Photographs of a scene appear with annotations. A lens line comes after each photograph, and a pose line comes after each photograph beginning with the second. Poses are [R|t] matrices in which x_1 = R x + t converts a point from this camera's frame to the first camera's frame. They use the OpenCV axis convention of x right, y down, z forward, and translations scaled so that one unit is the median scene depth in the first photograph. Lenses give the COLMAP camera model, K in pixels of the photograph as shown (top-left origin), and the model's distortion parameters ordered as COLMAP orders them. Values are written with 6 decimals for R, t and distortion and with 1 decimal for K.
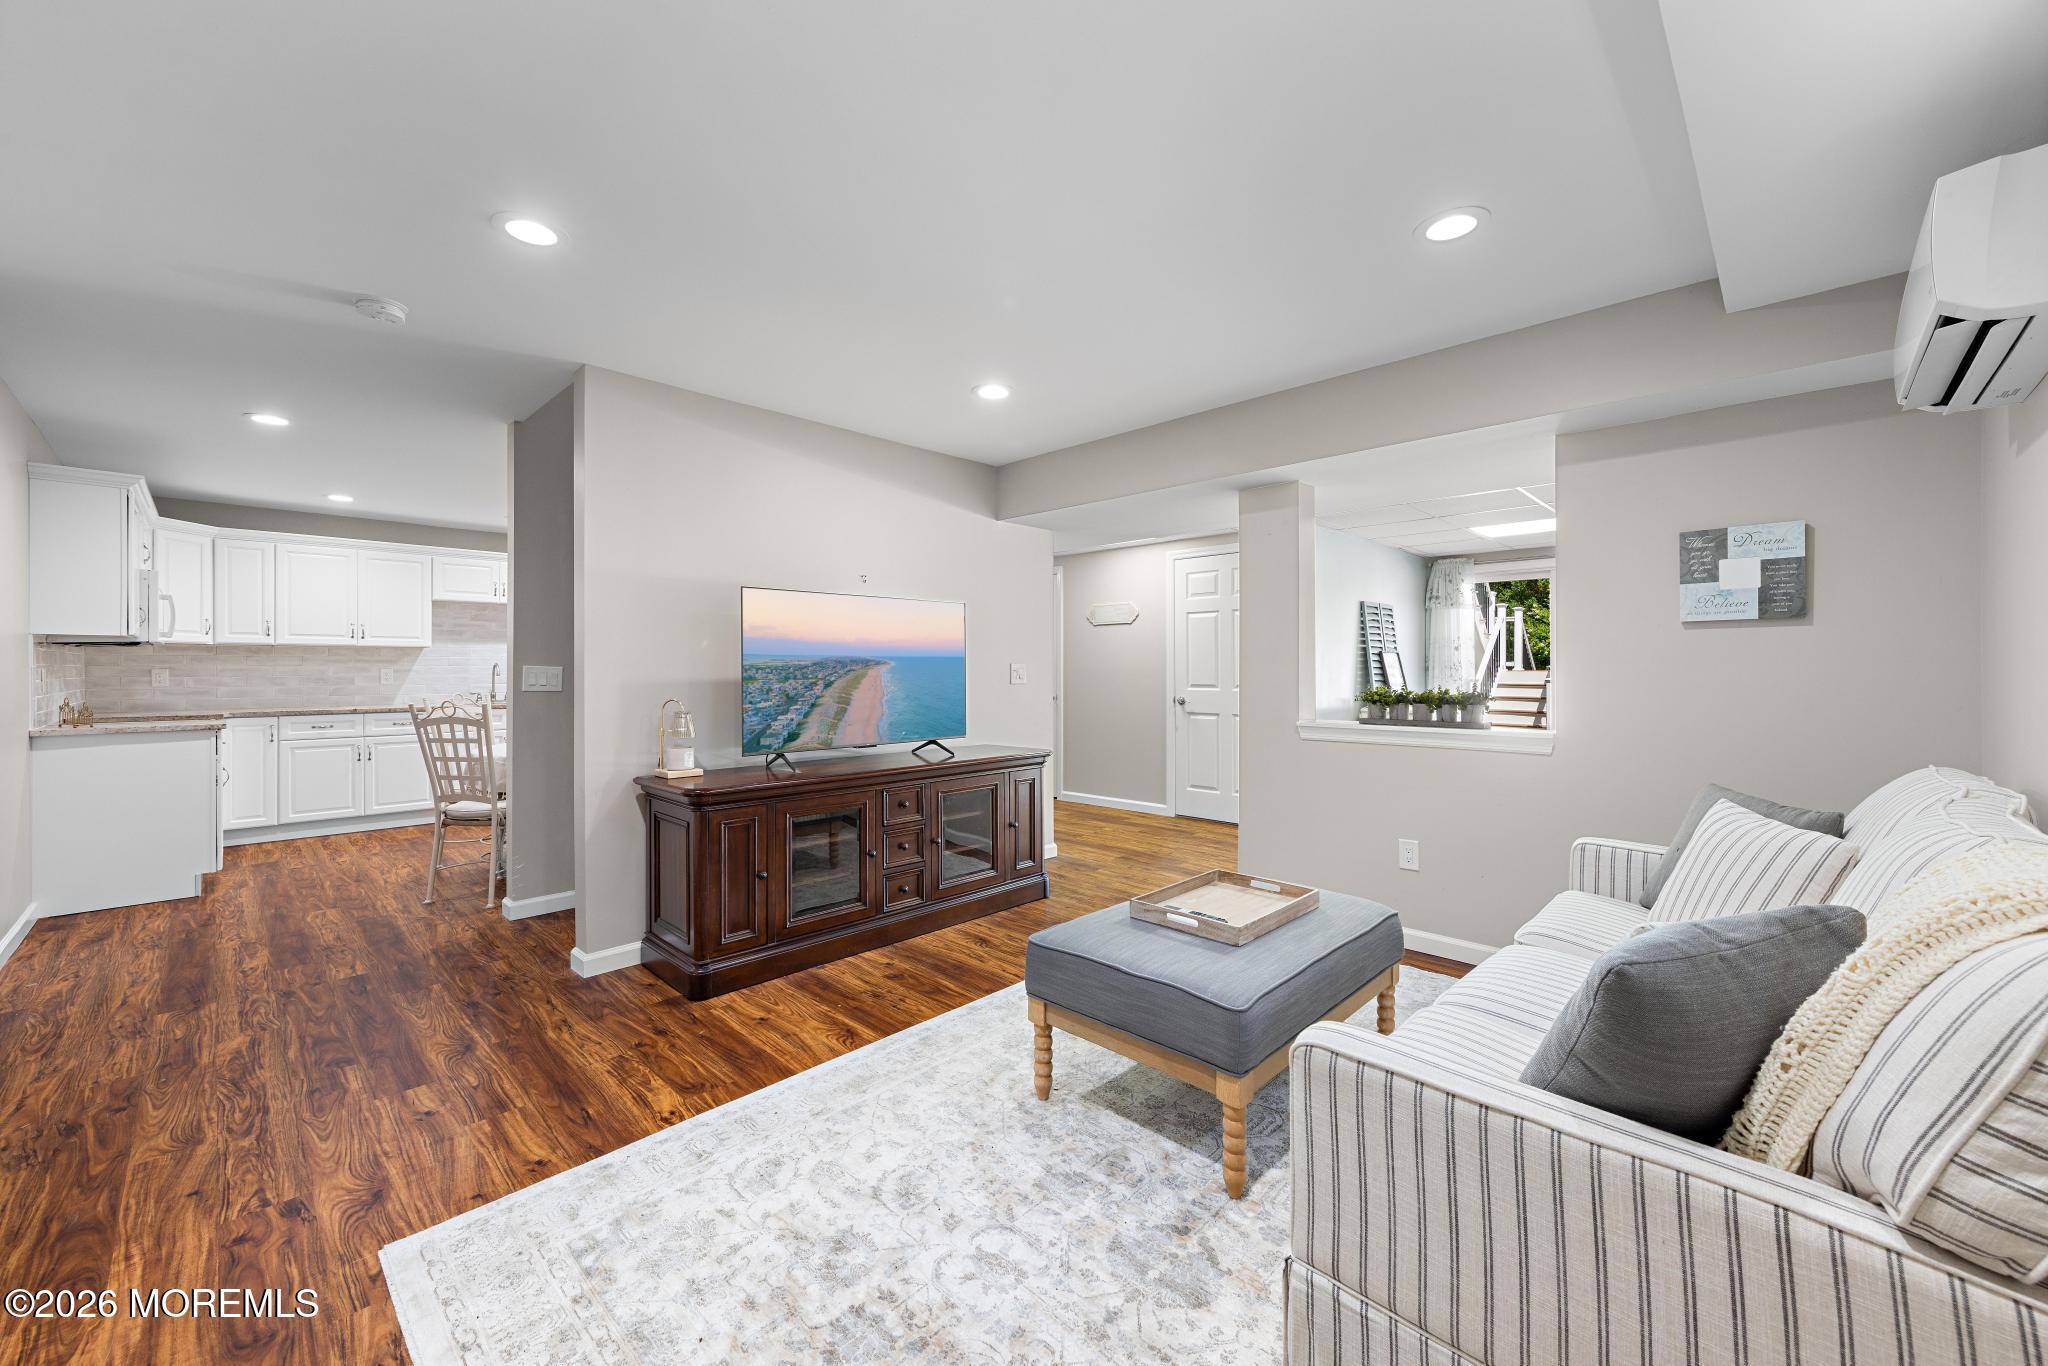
lens RADIAL K [[787.7, 0, 1031.4], [0, 787.7, 672.4], [0, 0, 1]] dist [0.000004, 0.000044]
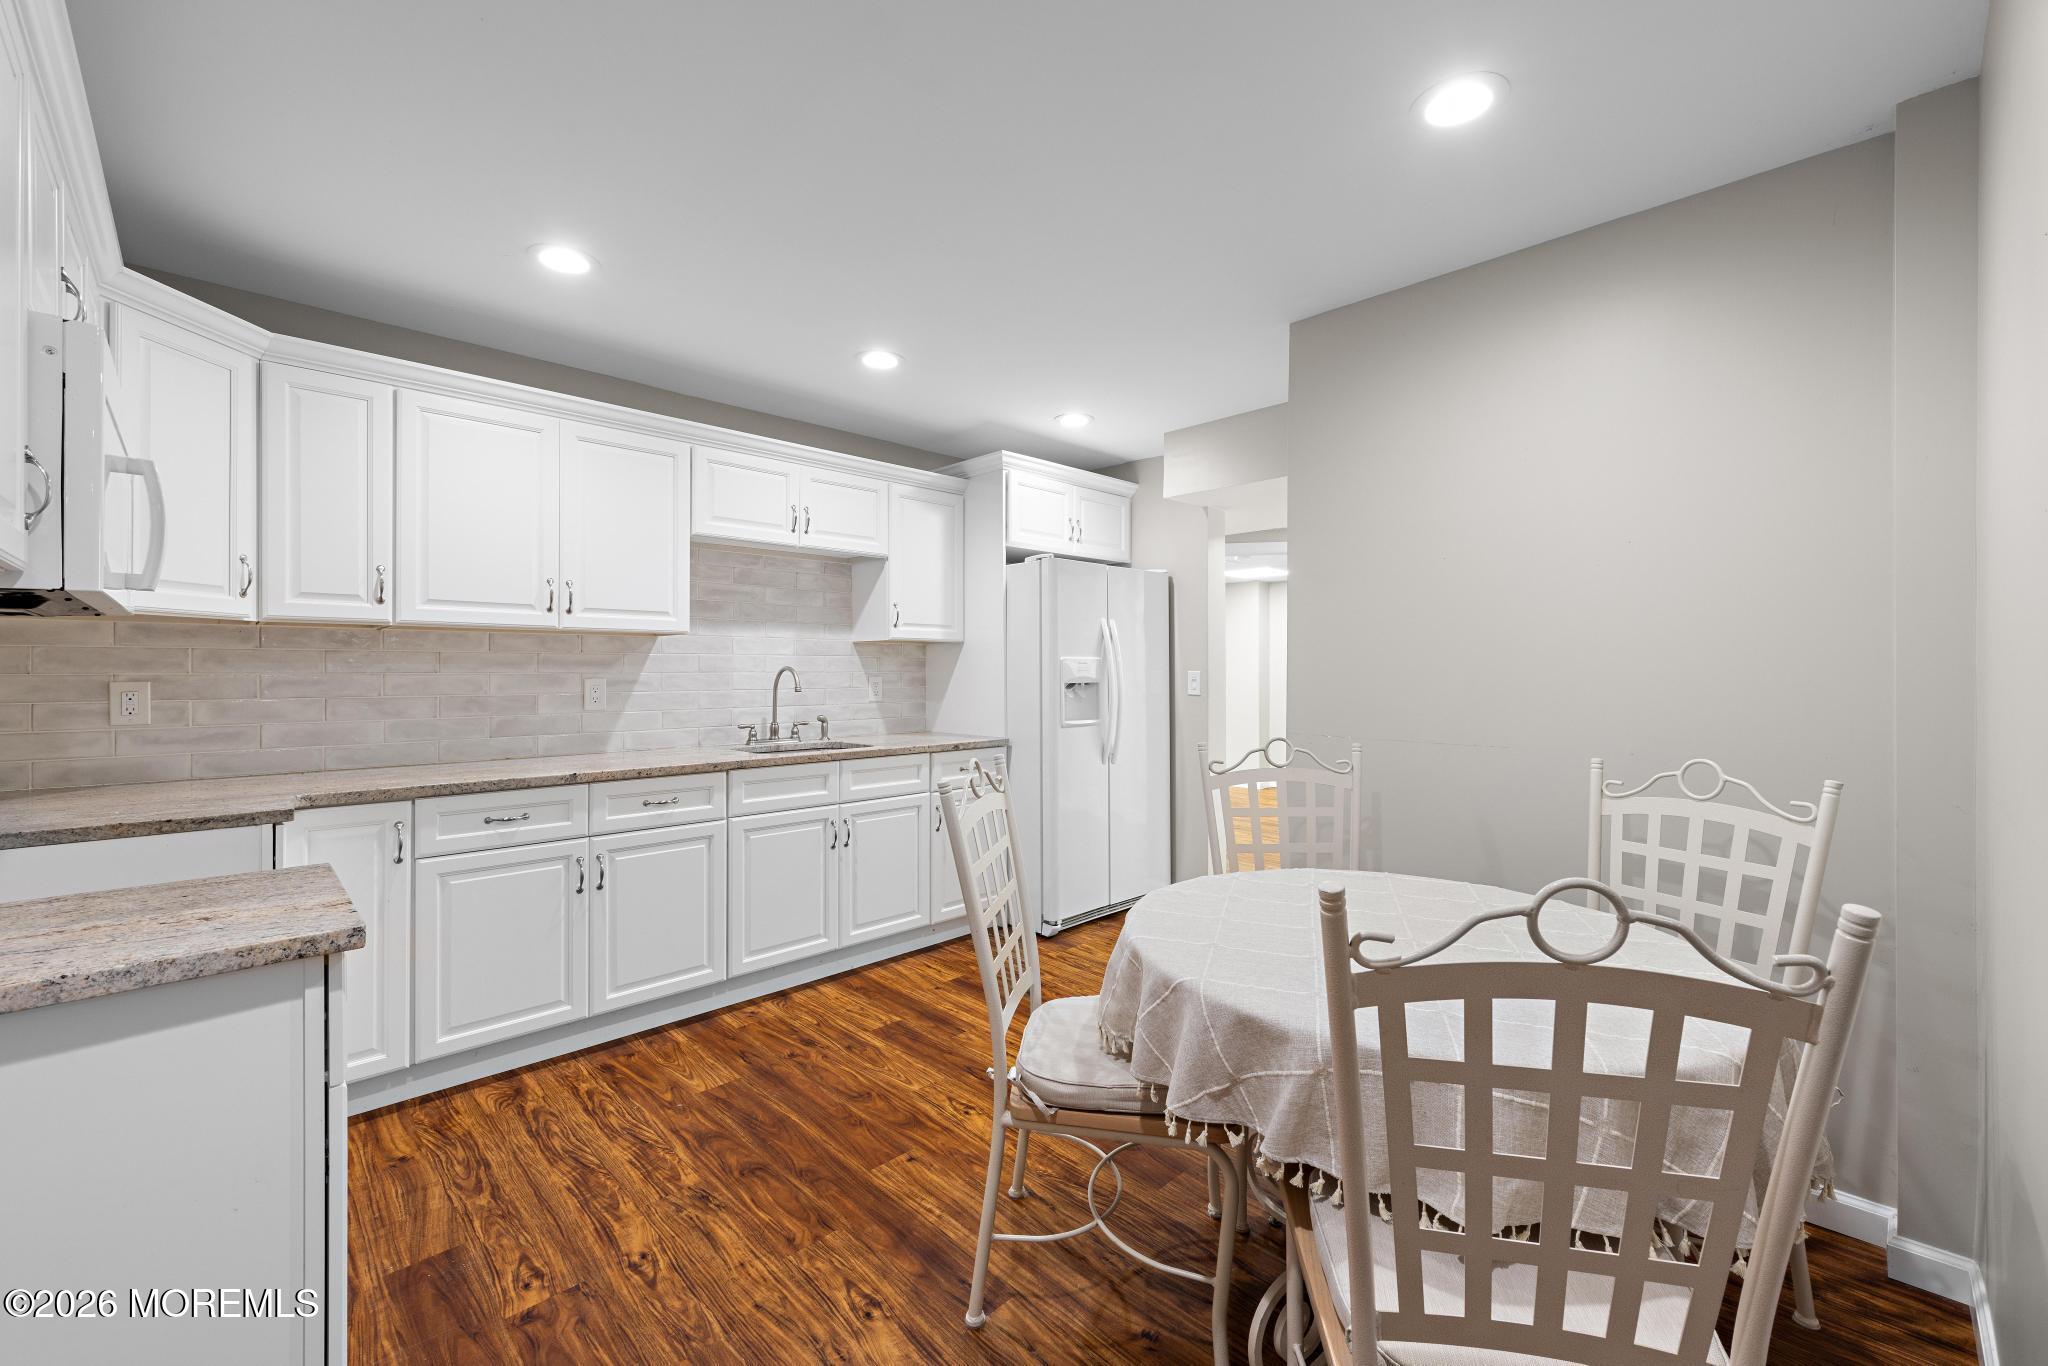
lens RADIAL K [[835.1, 0, 1033.5], [0, 835.1, 672.6], [0, 0, 1]] dist [-0.000015, 0.000011]
pose [[0.999594, -0.000395, -0.028494, -0.533014], [0.000325, 0.999997, -0.002442, -0.006727], [0.028495, 0.002432, 0.999591, 0.494404]]
